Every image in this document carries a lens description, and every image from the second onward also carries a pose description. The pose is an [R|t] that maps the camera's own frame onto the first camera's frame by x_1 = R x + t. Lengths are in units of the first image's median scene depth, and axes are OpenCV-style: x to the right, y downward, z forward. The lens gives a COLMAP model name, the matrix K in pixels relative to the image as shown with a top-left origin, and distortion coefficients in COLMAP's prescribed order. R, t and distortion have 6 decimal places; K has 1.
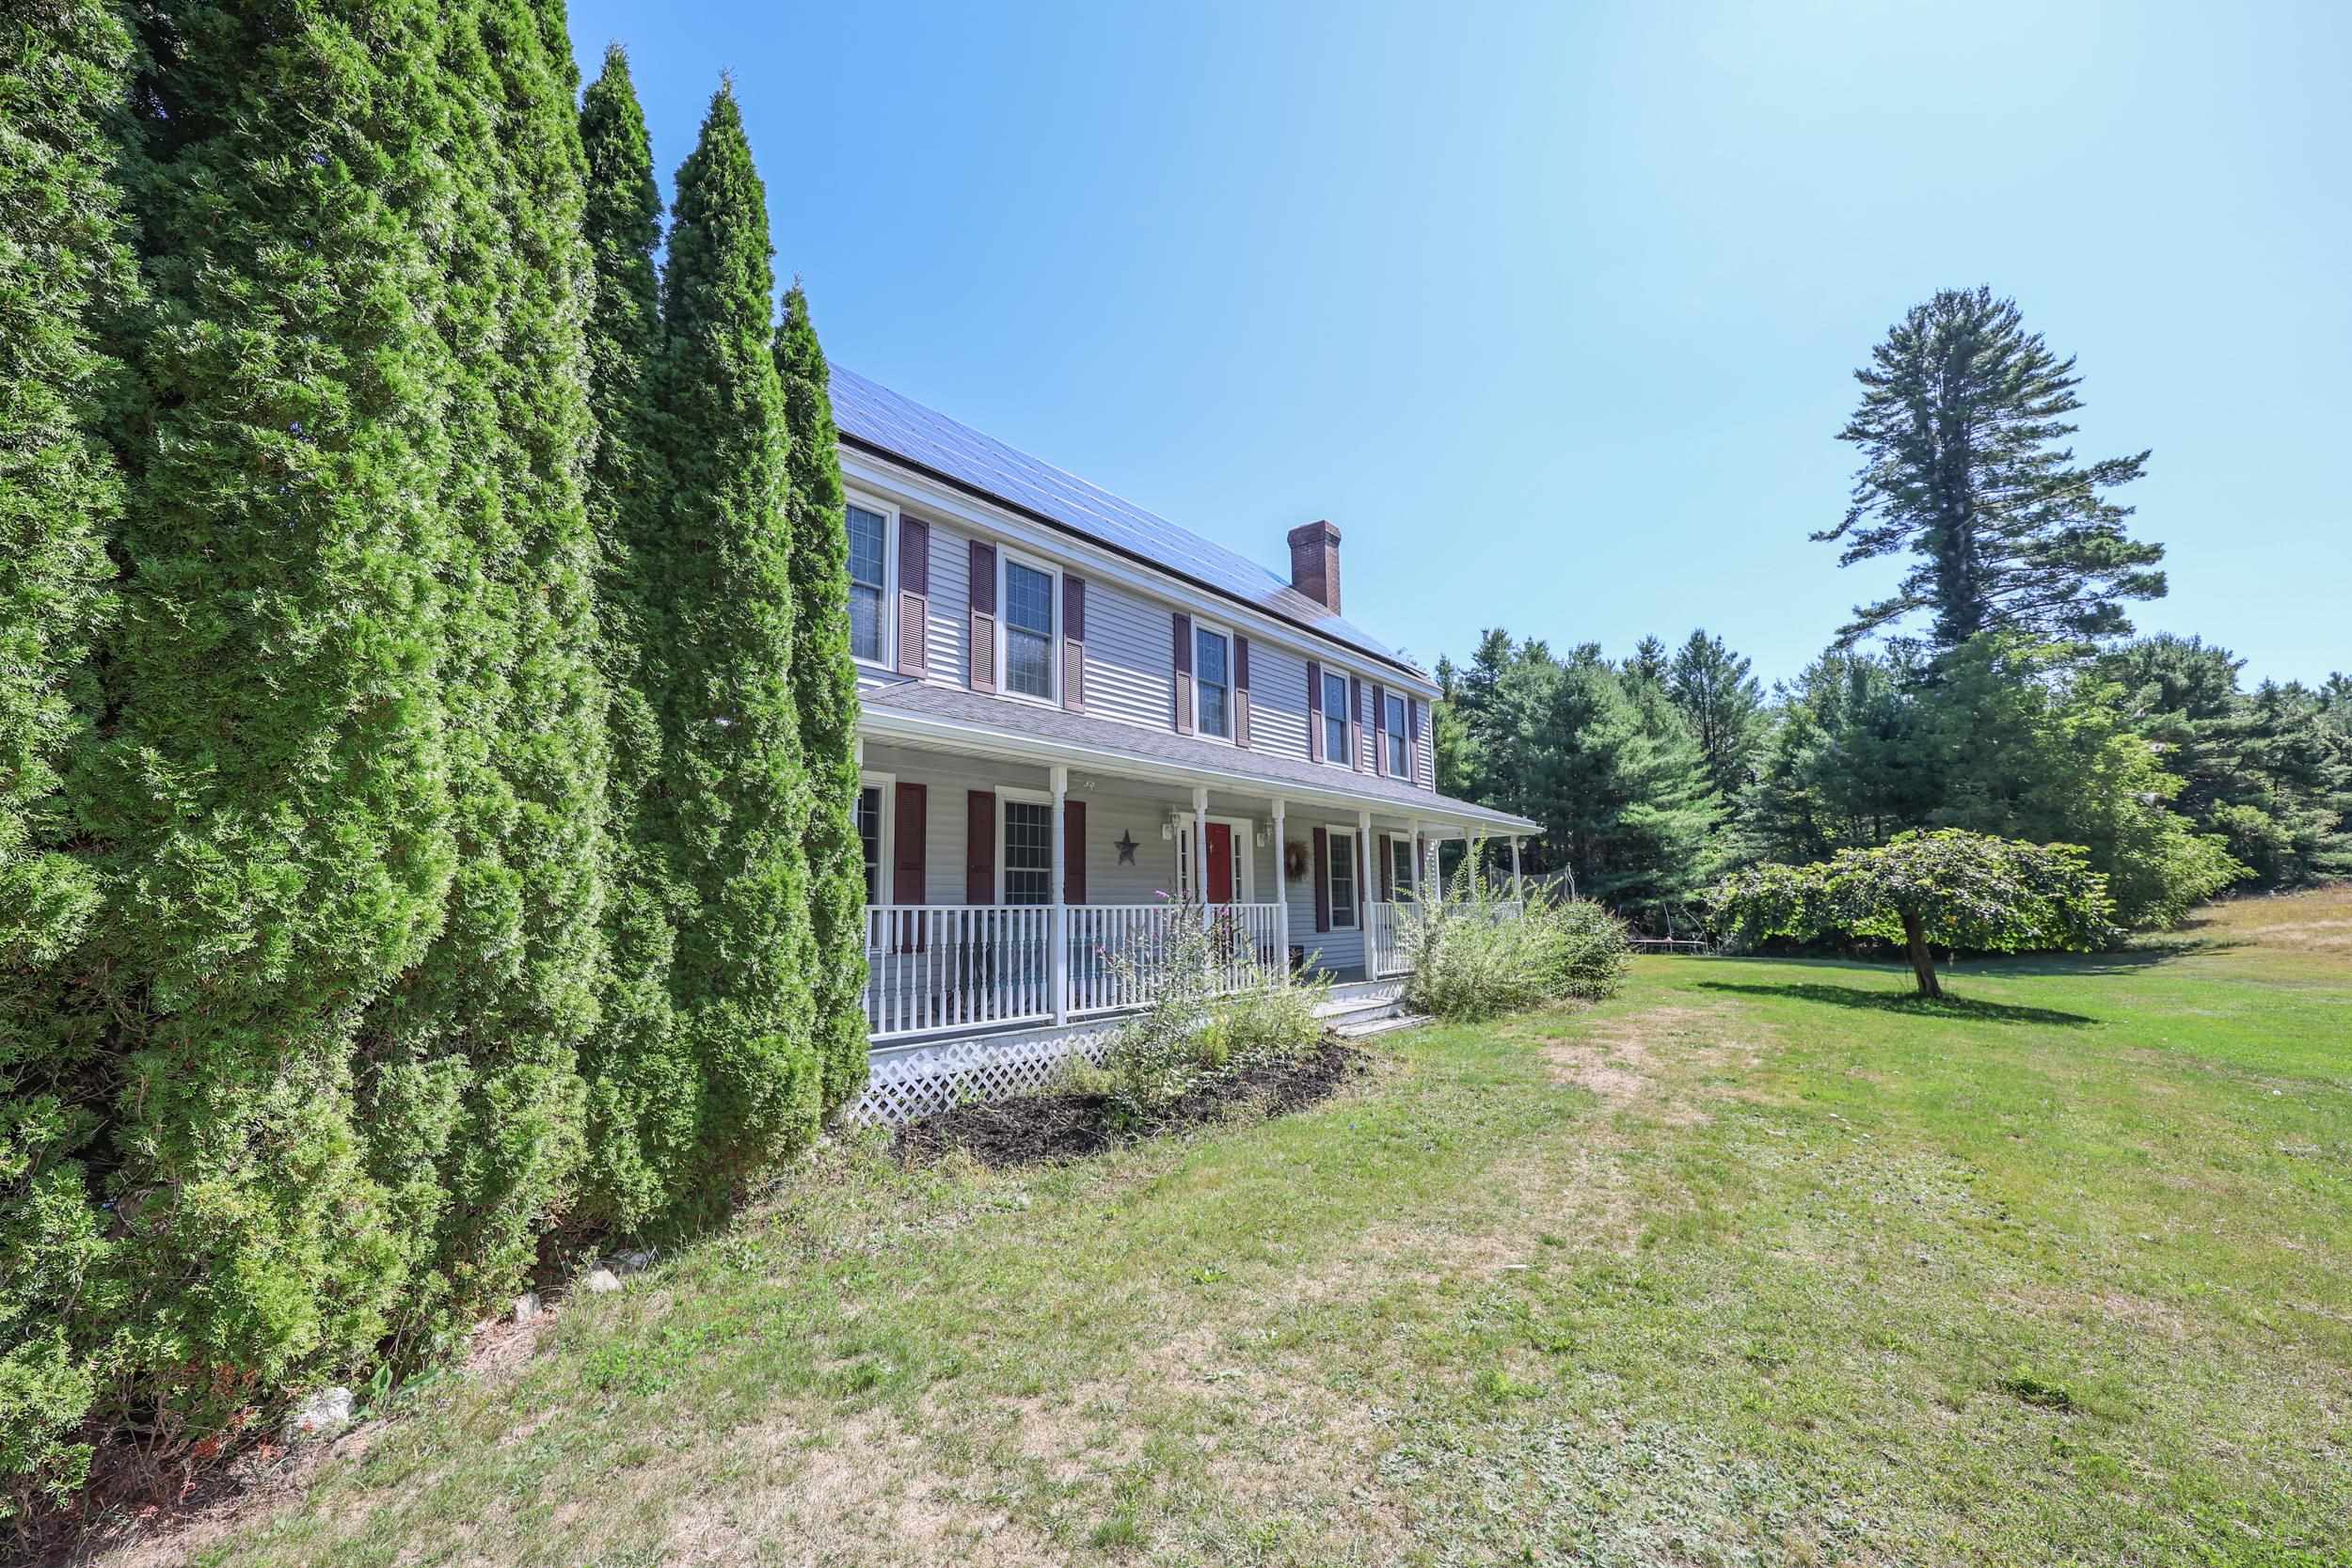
lens RADIAL K [[954.5, 0, 1169.9], [0, 954.5, 792.2], [0, 0, 1]] dist [0.000632, 0.000045]
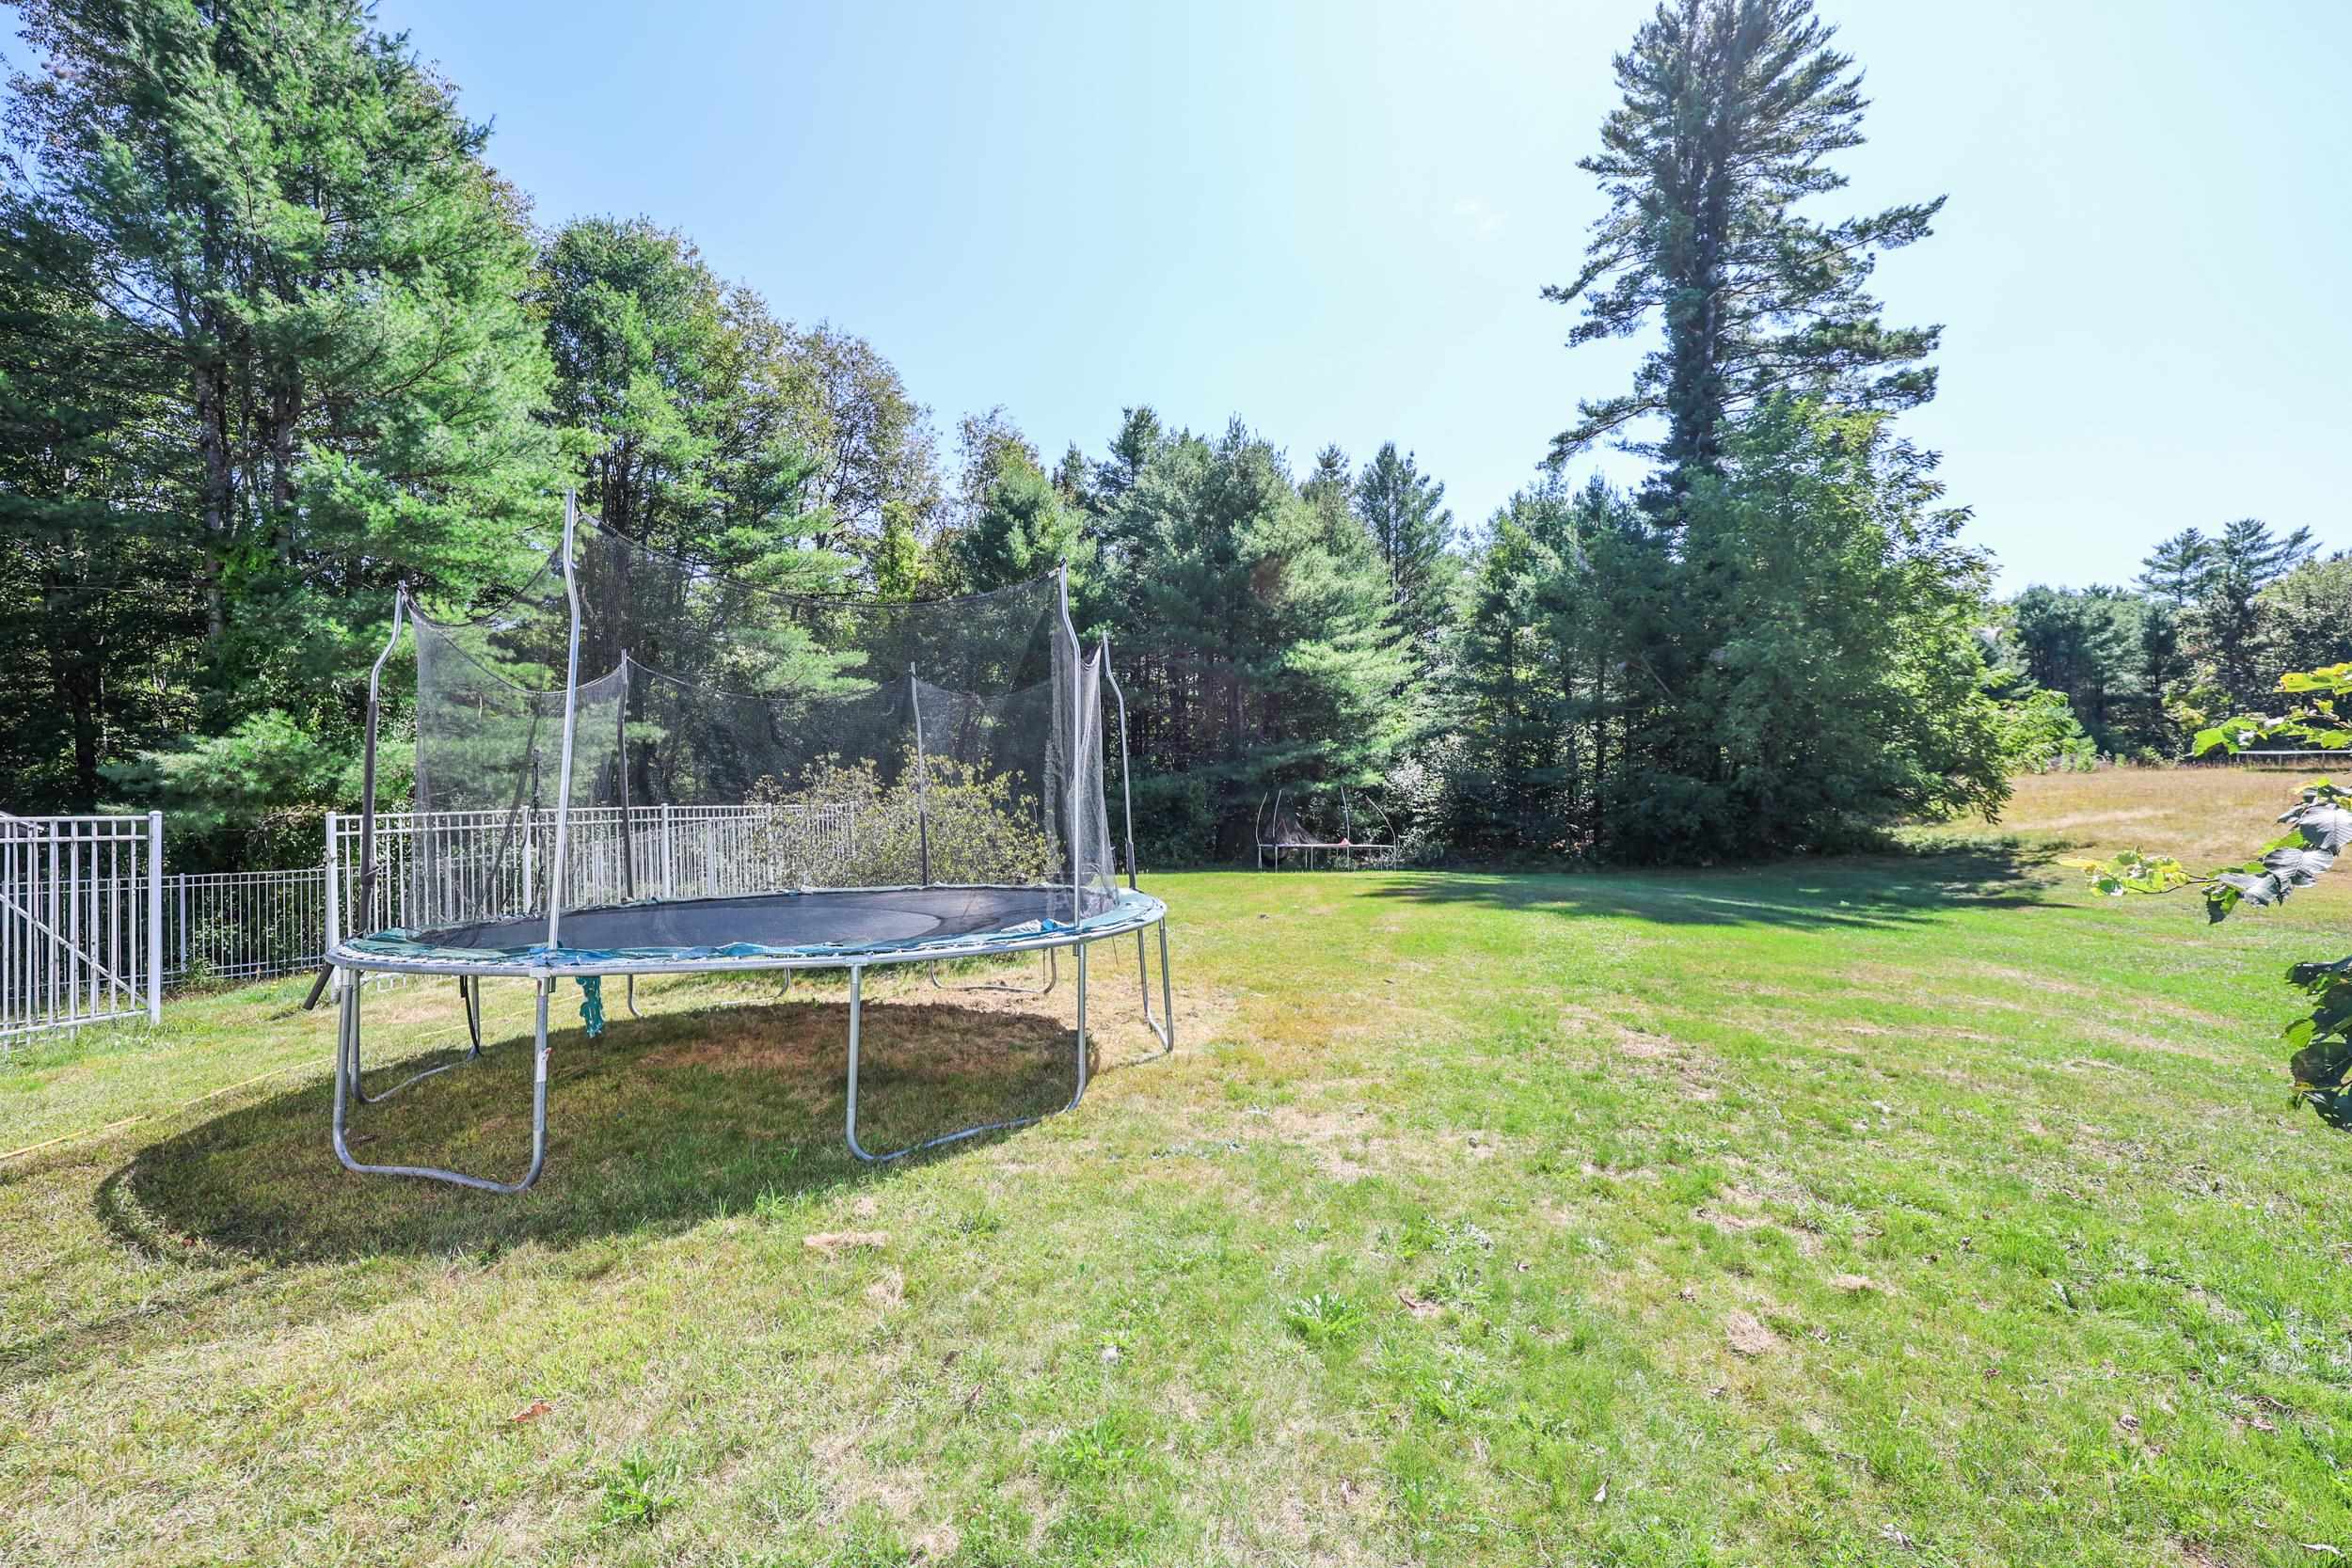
lens RADIAL K [[954.5, 0, 1169.9], [0, 954.5, 792.2], [0, 0, 1]] dist [0.000632, 0.000045]
pose [[0.948334, 0.000763, 0.317274, 0.168194], [-0.038598, 0.992847, 0.112981, 0.042164], [-0.314918, -0.119389, 0.941580, 0.354723]]
